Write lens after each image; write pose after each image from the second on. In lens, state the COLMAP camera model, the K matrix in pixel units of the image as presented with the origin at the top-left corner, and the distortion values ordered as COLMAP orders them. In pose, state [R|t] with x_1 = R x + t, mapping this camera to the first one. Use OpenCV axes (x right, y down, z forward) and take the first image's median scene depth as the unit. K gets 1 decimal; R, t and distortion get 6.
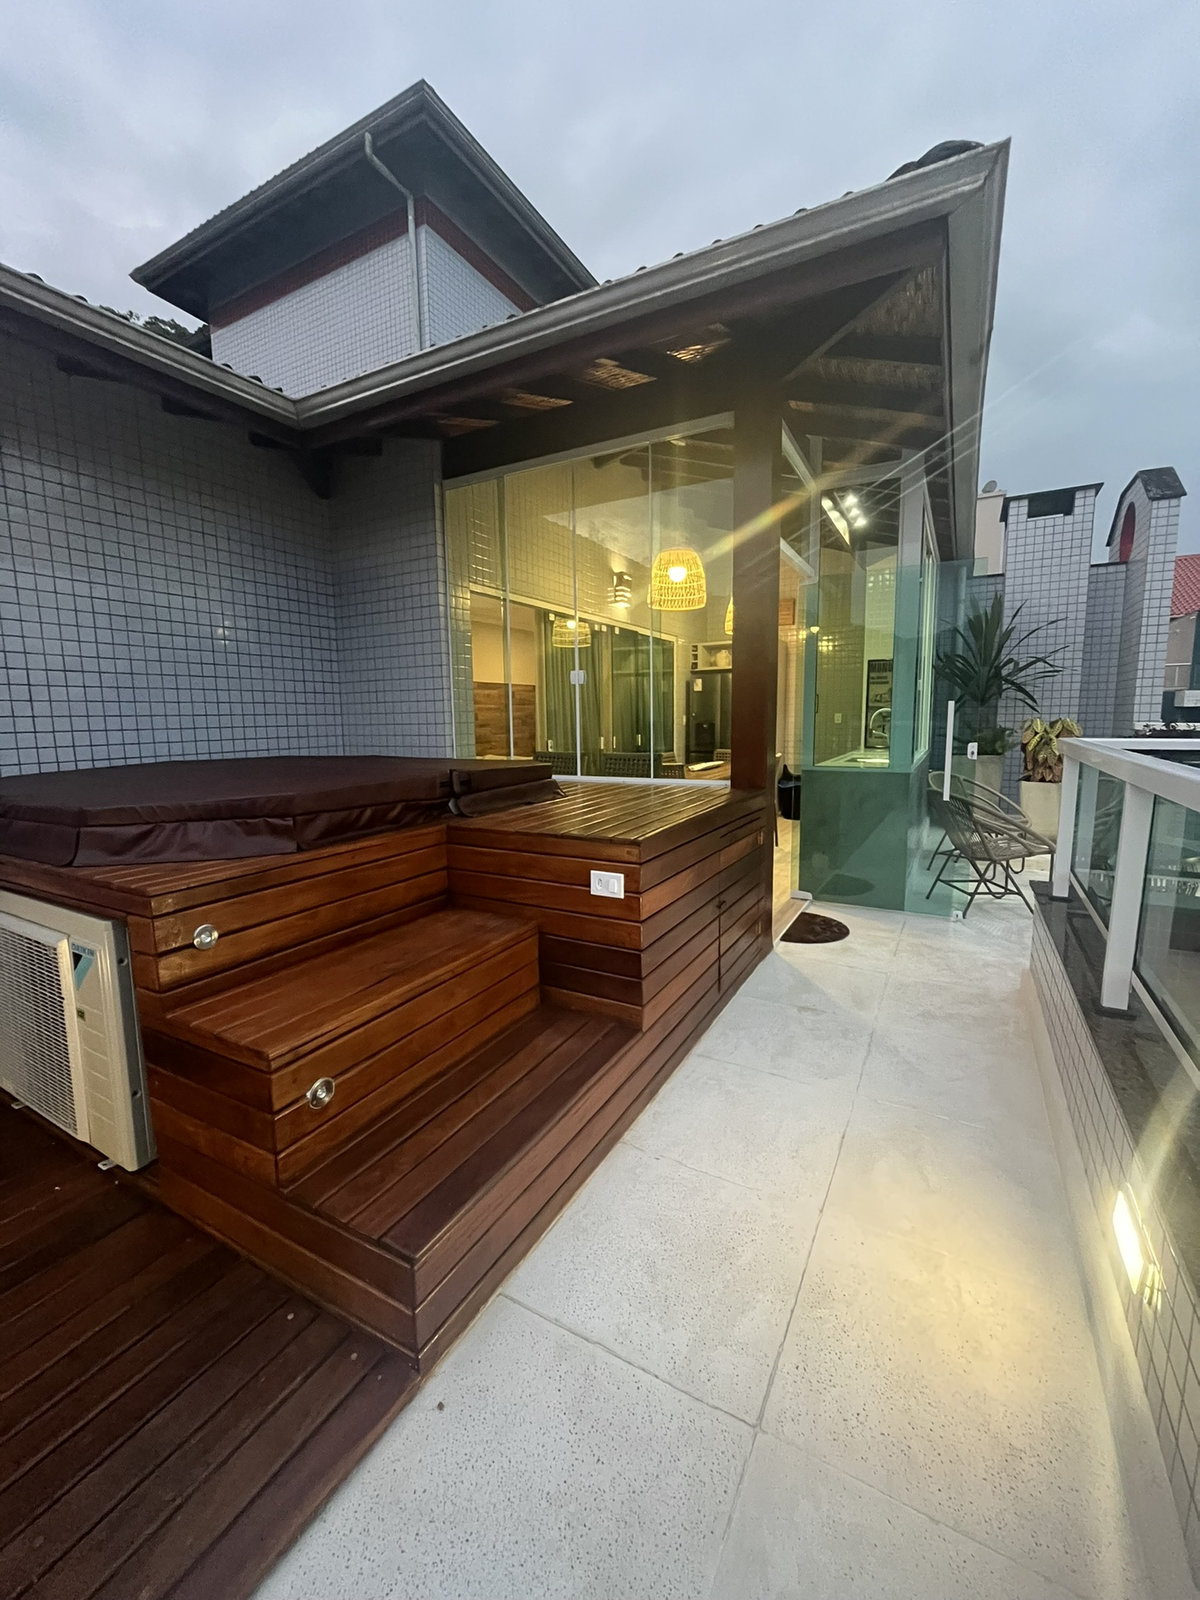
lens RADIAL K [[646.2, 0, 590.9], [0, 646.2, 798.4], [0, 0, 1]] dist [-0.003029, 0.000063]
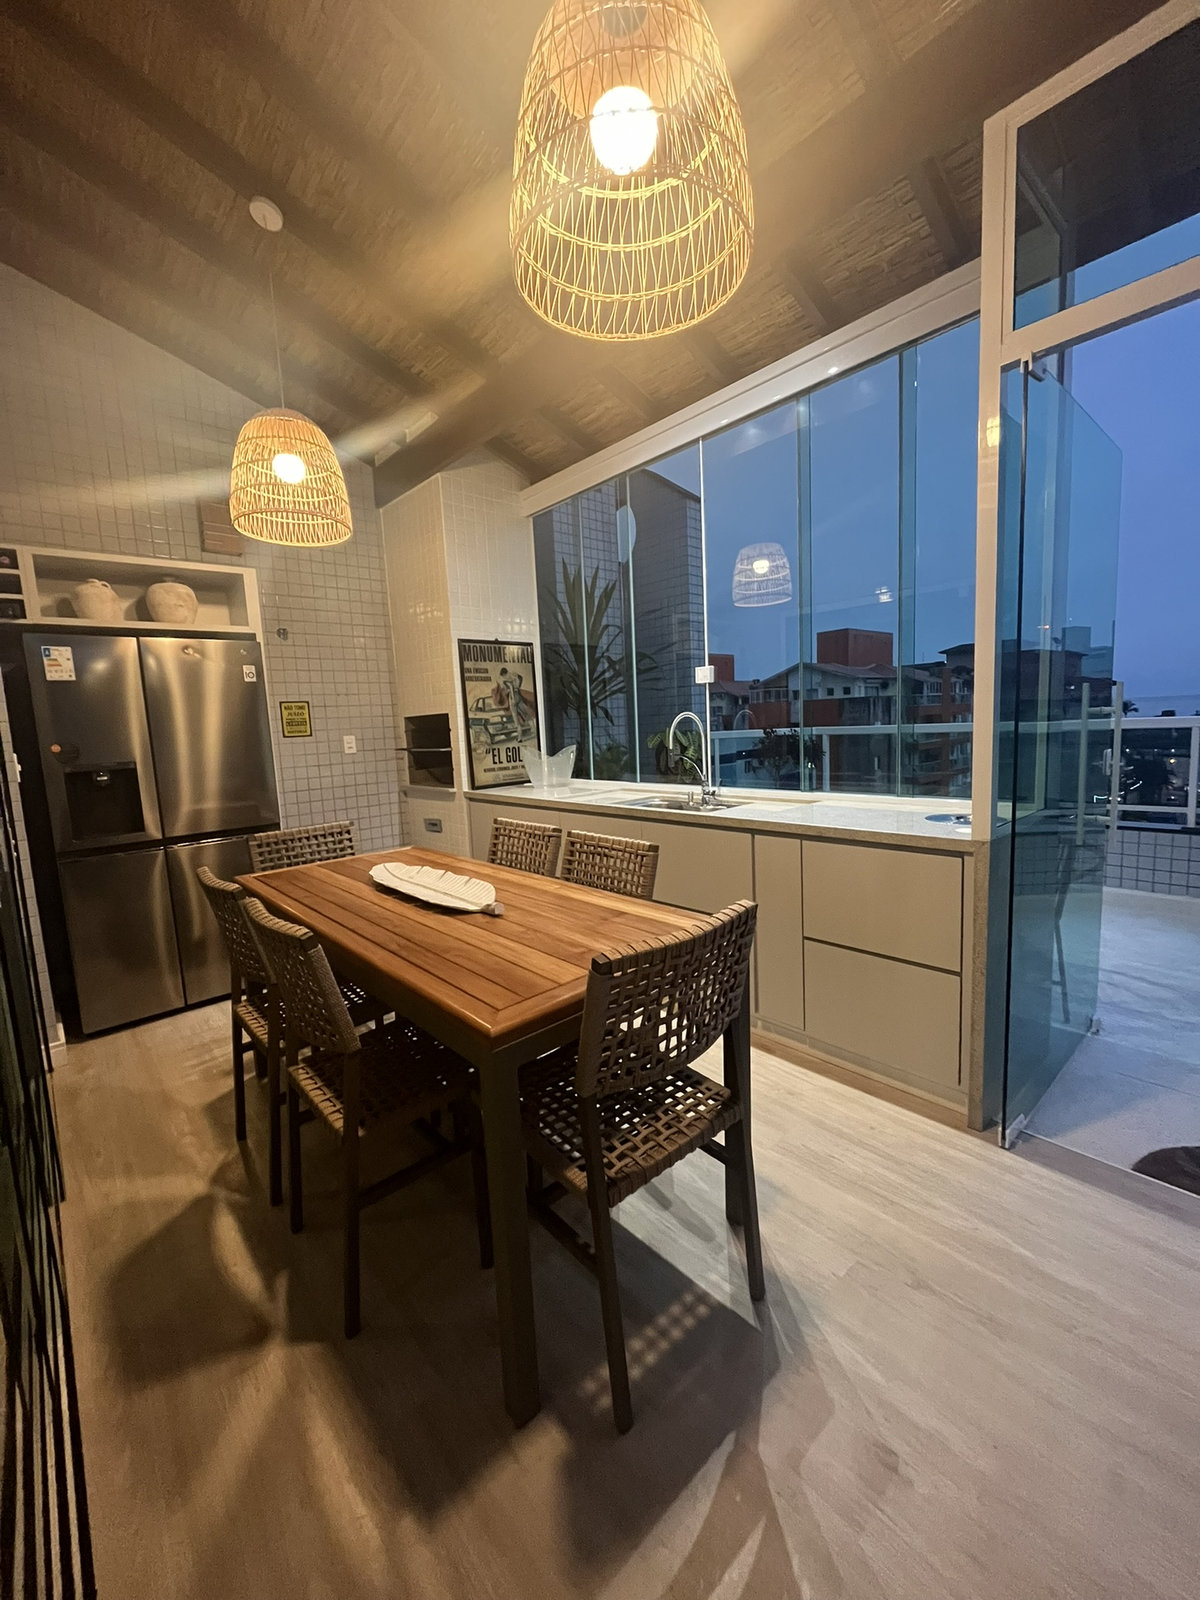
lens RADIAL K [[646.2, 0, 597.6], [0, 646.2, 799.7], [0, 0, 1]] dist [-0.003029, 0.000063]
pose [[0.308915, -0.117790, 0.943767, -0.102954], [0.160594, 0.984513, 0.070310, -0.102772], [-0.937433, 0.129844, 0.323047, 0.784415]]
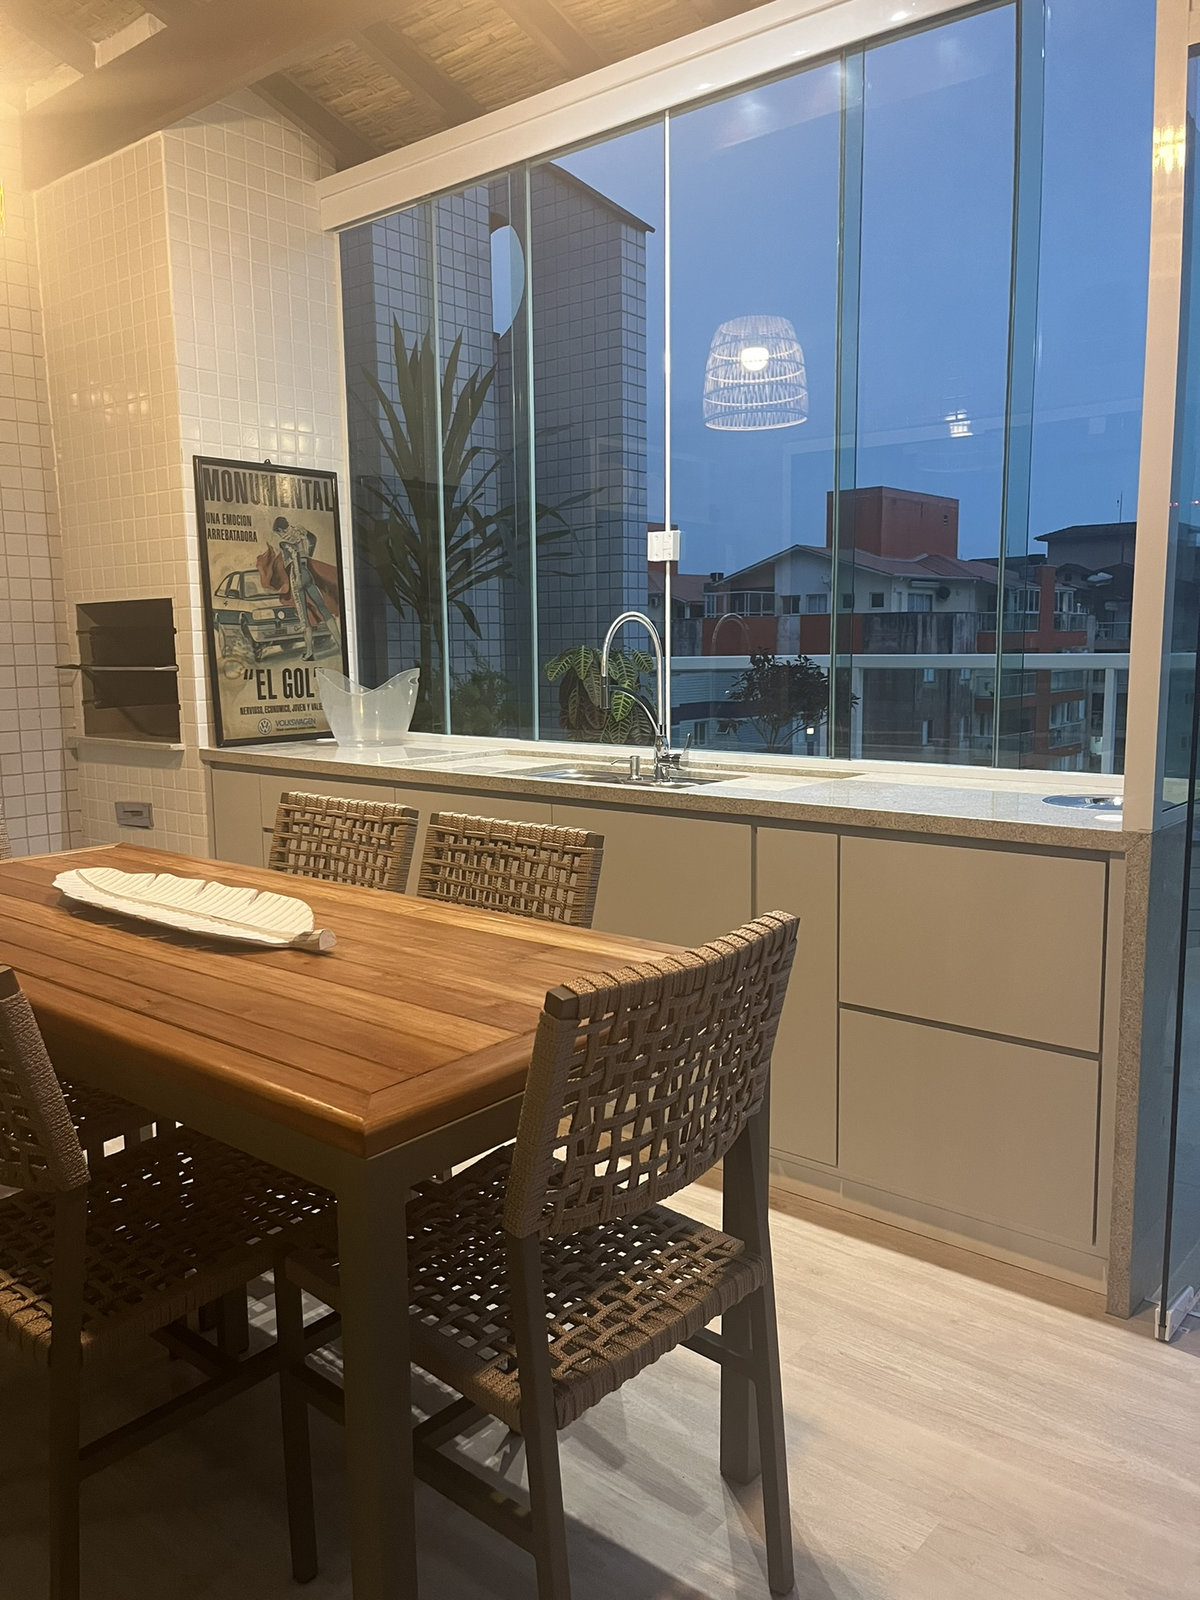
lens RADIAL K [[1216.7, 0, 591.9], [0, 1216.7, 805.7], [0, 0, 1]] dist [0.049878, -0.063583]
pose [[0.172088, -0.124212, 0.977219, -0.127533], [0.130681, 0.986129, 0.102331, -0.096679], [-0.976375, 0.110094, 0.185933, 0.801352]]
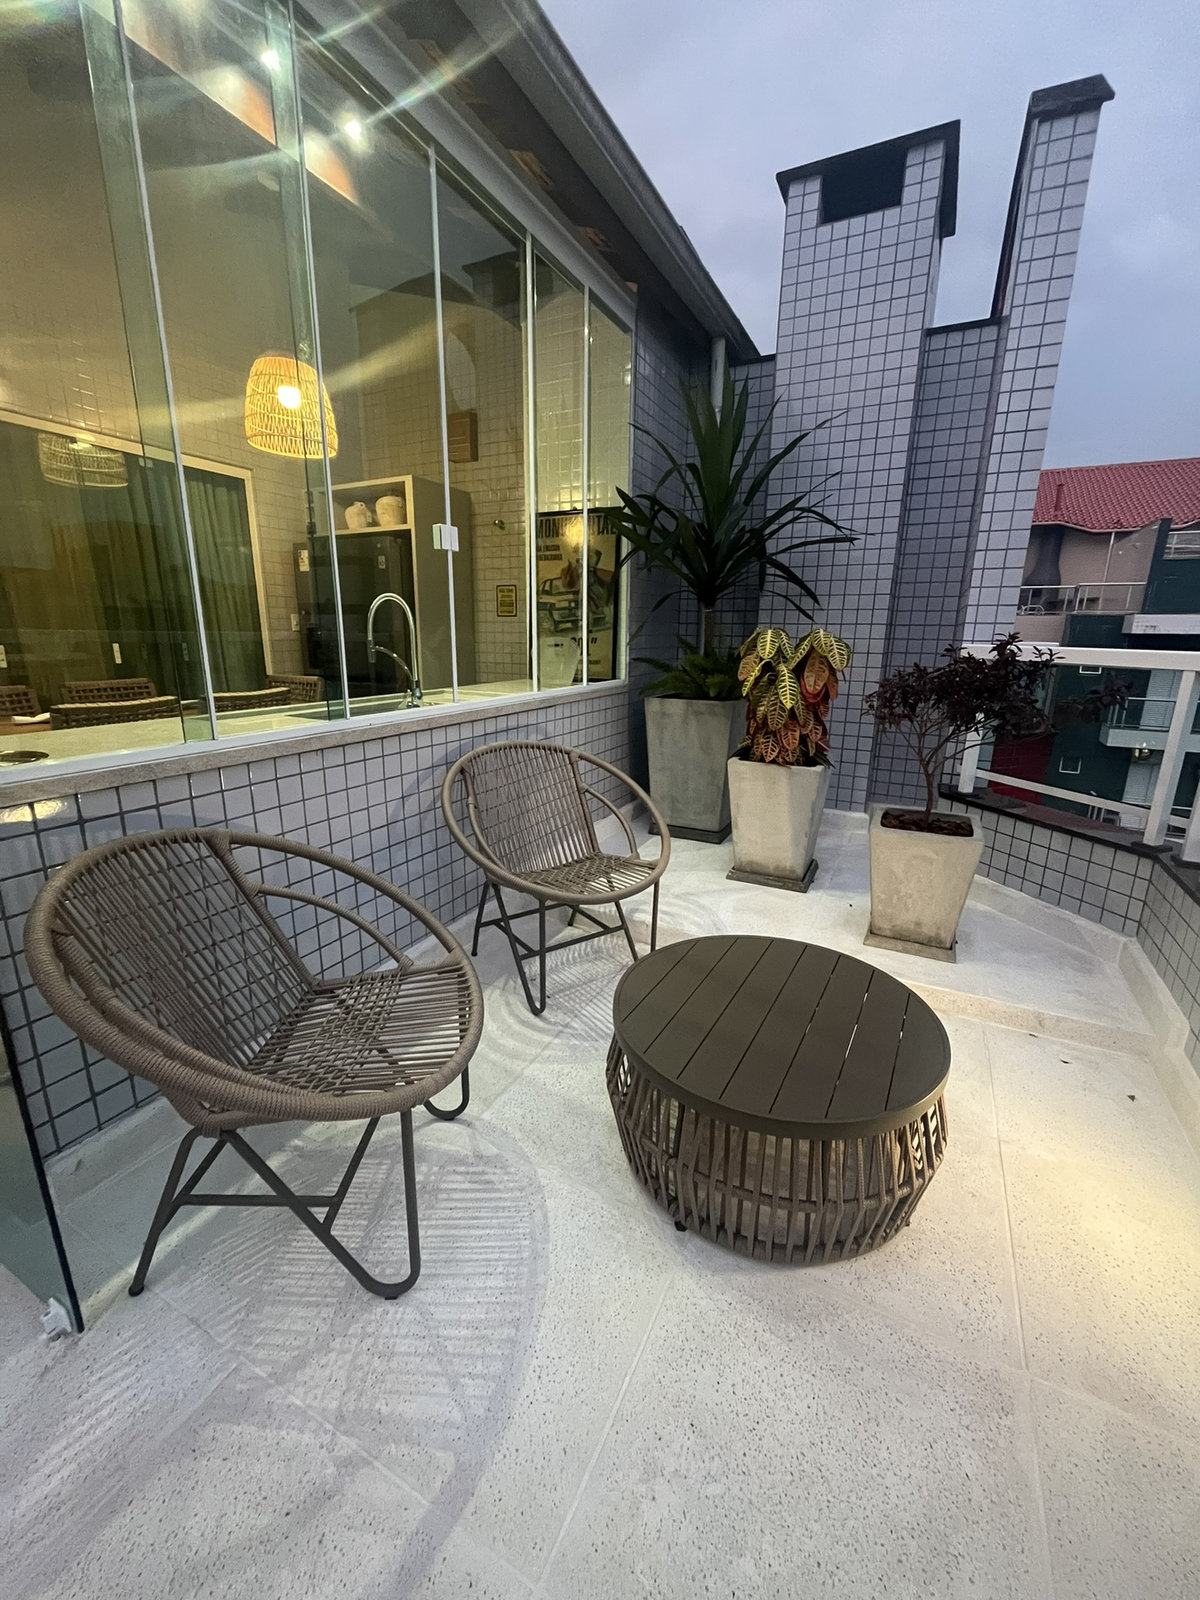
lens RADIAL K [[646.2, 0, 596.1], [0, 646.2, 803.9], [0, 0, 1]] dist [-0.003029, 0.000063]
pose [[0.998213, 0.011398, 0.058665, 0.495593], [-0.019273, 0.990593, 0.135476, -0.052999], [-0.056569, -0.136364, 0.989042, 0.470453]]
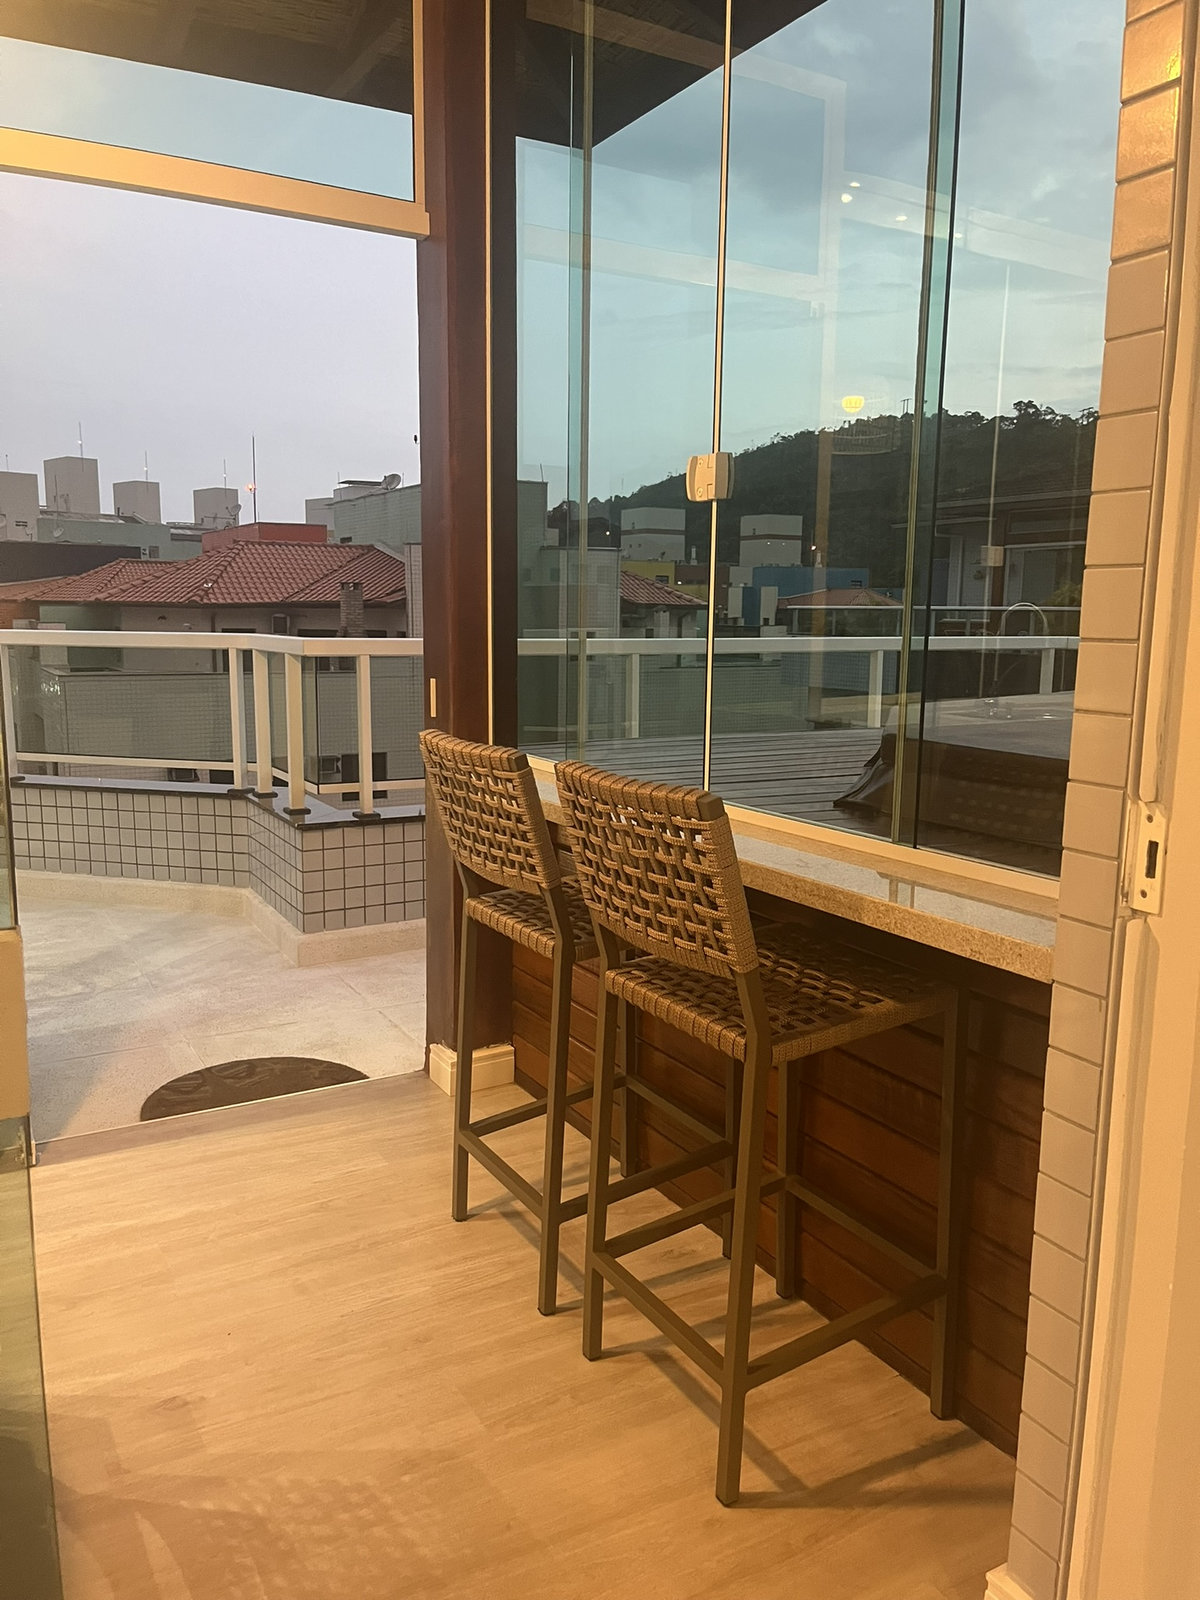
lens RADIAL K [[1216.7, 0, 596.0], [0, 1216.7, 802.1], [0, 0, 1]] dist [0.049878, -0.063583]
pose [[-0.865473, -0.077215, 0.494970, -0.171624], [0.060098, 0.964910, 0.255609, -0.122442], [-0.497338, 0.250969, -0.830463, 0.963923]]
